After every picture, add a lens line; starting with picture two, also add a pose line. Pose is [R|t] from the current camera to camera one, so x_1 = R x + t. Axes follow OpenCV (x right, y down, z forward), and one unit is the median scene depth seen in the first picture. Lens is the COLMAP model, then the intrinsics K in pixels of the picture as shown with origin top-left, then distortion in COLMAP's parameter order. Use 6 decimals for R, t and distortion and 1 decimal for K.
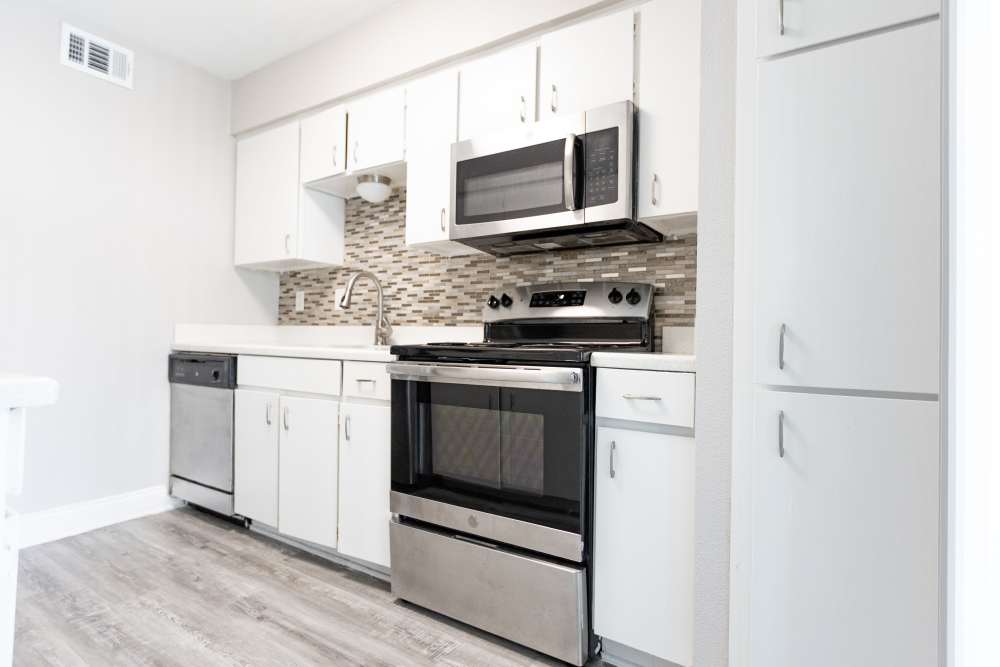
lens RADIAL K [[497.8, 0, 500.0], [0, 497.8, 333.5], [0, 0, 1]] dist [-0.000343, 0.000635]
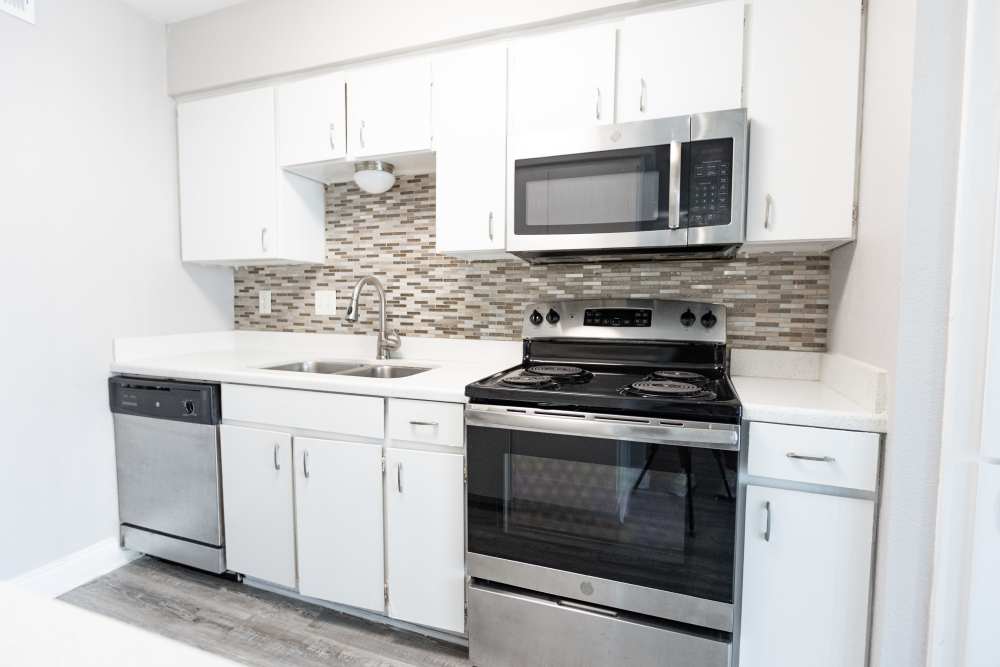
lens RADIAL K [[476.7, 0, 497.9], [0, 476.7, 340.0], [0, 0, 1]] dist [-0.002657, -0.000144]
pose [[0.978427, -0.023482, 0.205254, -0.231788], [0.006867, 0.996667, 0.081291, -0.082909], [-0.206479, -0.078128, 0.975327, 0.148599]]
